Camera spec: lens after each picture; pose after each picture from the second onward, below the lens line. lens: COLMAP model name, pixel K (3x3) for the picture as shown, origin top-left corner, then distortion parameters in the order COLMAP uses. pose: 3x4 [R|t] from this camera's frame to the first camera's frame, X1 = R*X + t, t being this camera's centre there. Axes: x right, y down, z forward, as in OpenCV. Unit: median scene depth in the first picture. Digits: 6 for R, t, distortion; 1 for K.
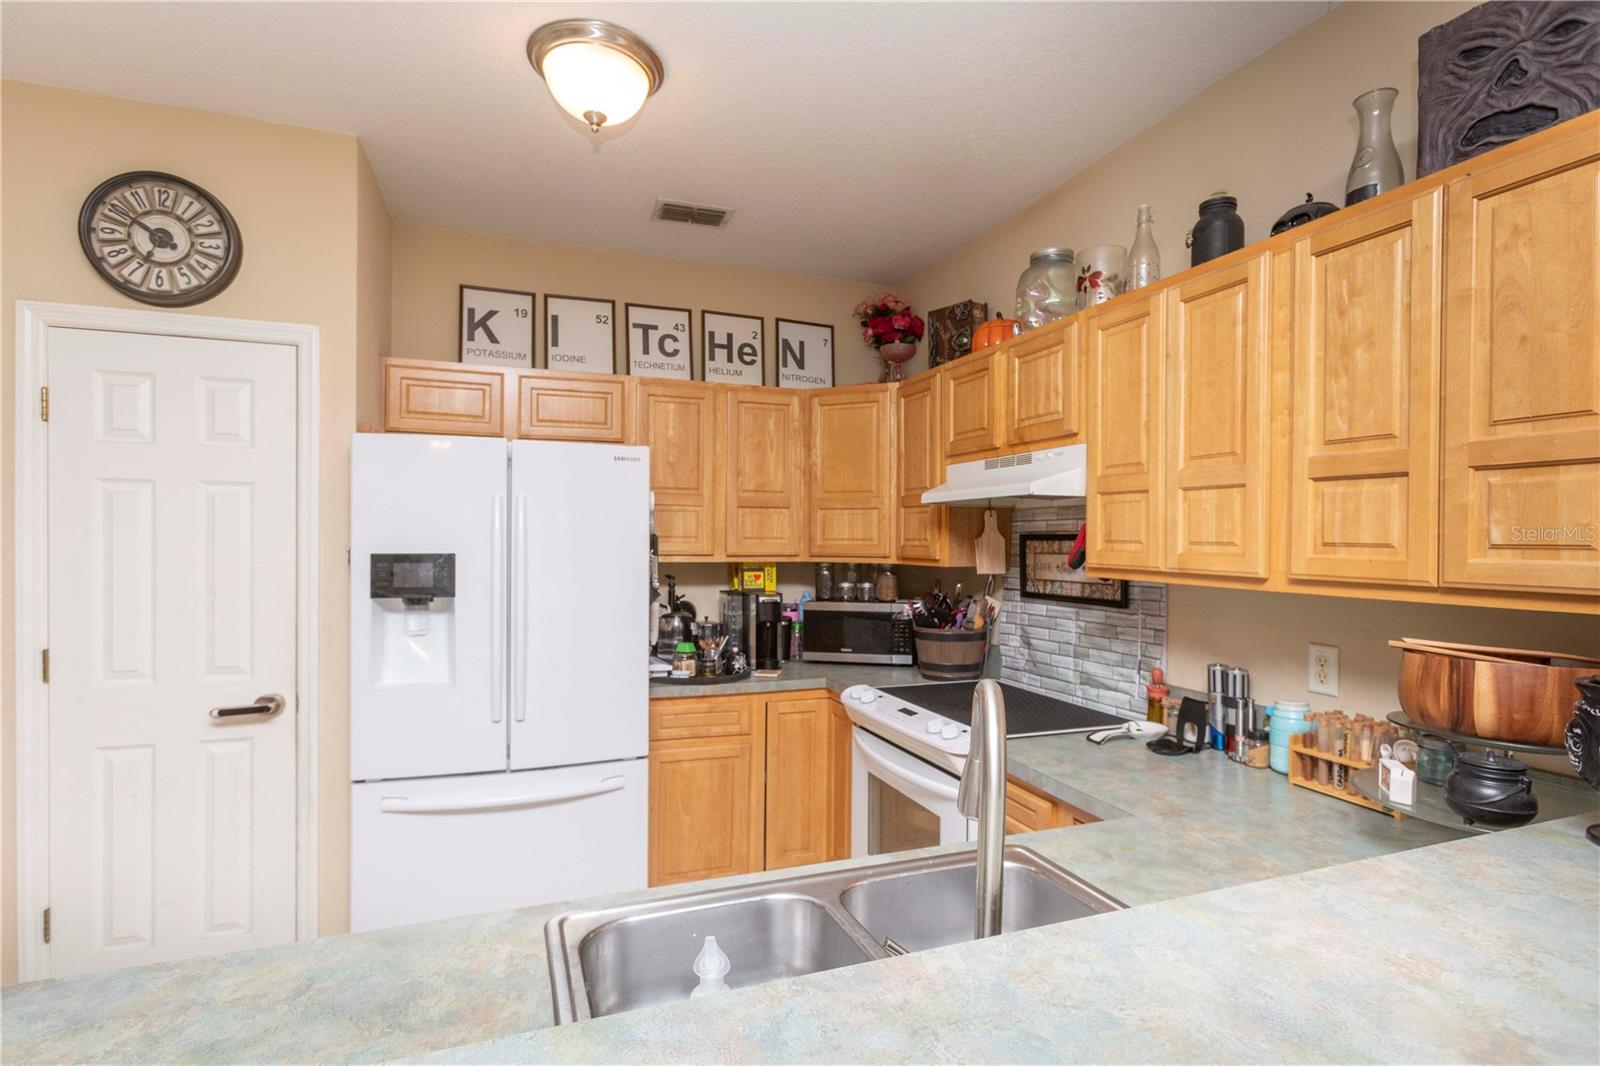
lens RADIAL K [[785.3, 0, 800.7], [0, 785.3, 540.6], [0, 0, 1]] dist [-0.020338, 0.016272]
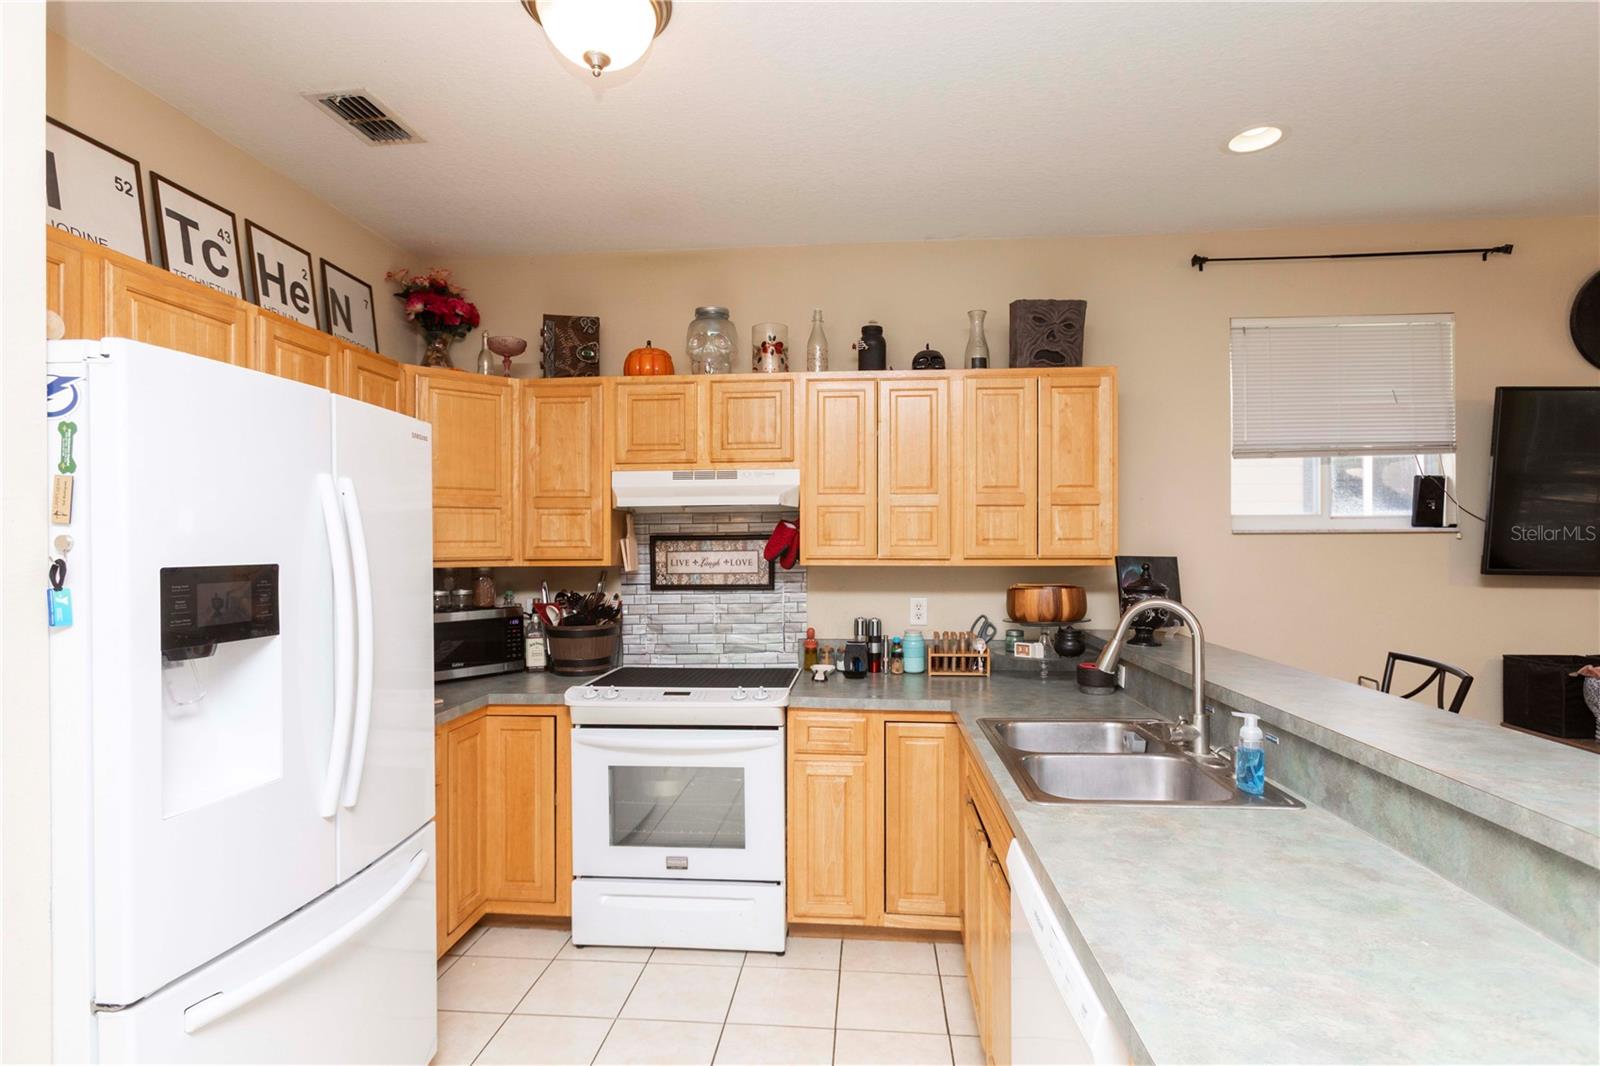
lens RADIAL K [[808.8, 0, 803.2], [0, 808.8, 540.6], [0, 0, 1]] dist [-0.019887, 0.019399]
pose [[0.425758, -0.004348, 0.904826, -0.743669], [0.010642, 0.999943, -0.000202, 0.002105], [-0.904774, 0.009715, 0.425781, 0.309069]]
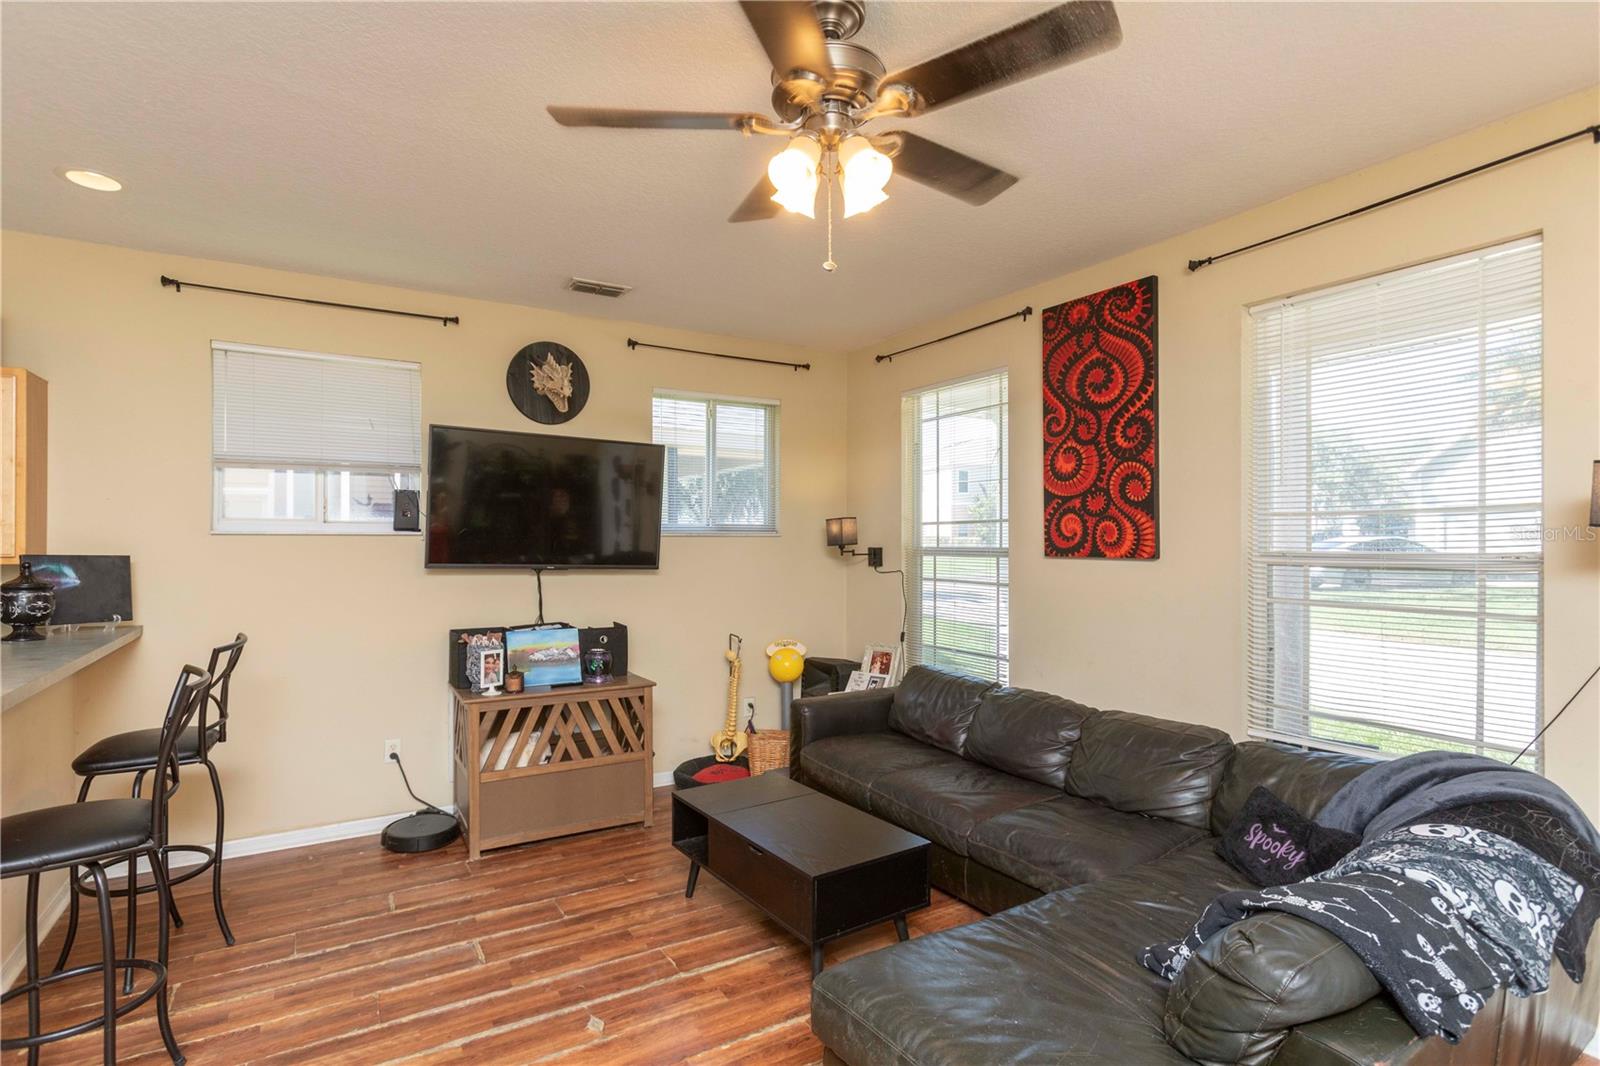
lens RADIAL K [[801.1, 0, 797.9], [0, 801.1, 539.7], [0, 0, 1]] dist [-0.019939, 0.018783]
pose [[-0.181919, 0.001175, 0.983313, -0.855256], [0.002790, 0.999996, -0.000679, 0.010235], [-0.983310, 0.002620, -0.181921, -0.472512]]
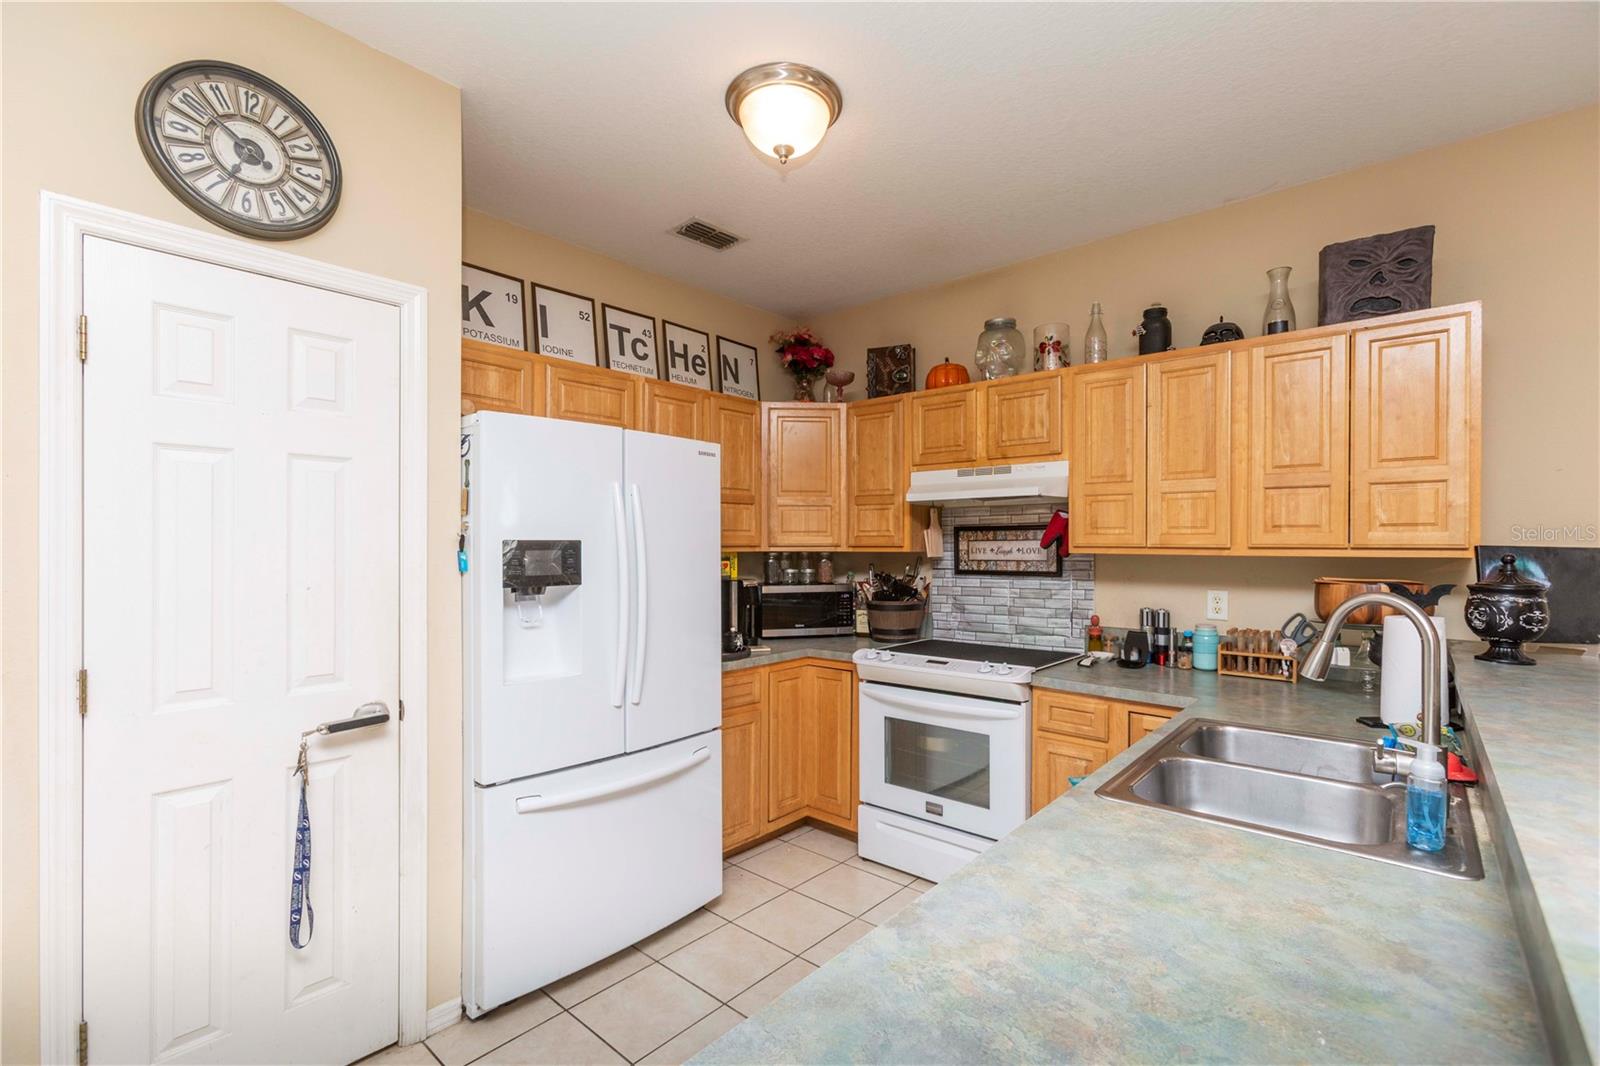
lens RADIAL K [[711.2, 0, 800.3], [0, 711.2, 541.2], [0, 0, 1]] dist [-0.026552, 0.021414]
pose [[0.881280, -0.004850, 0.472570, -0.548567], [0.007568, 0.999964, -0.003850, 0.020380], [-0.472534, 0.006970, 0.881285, 0.069992]]
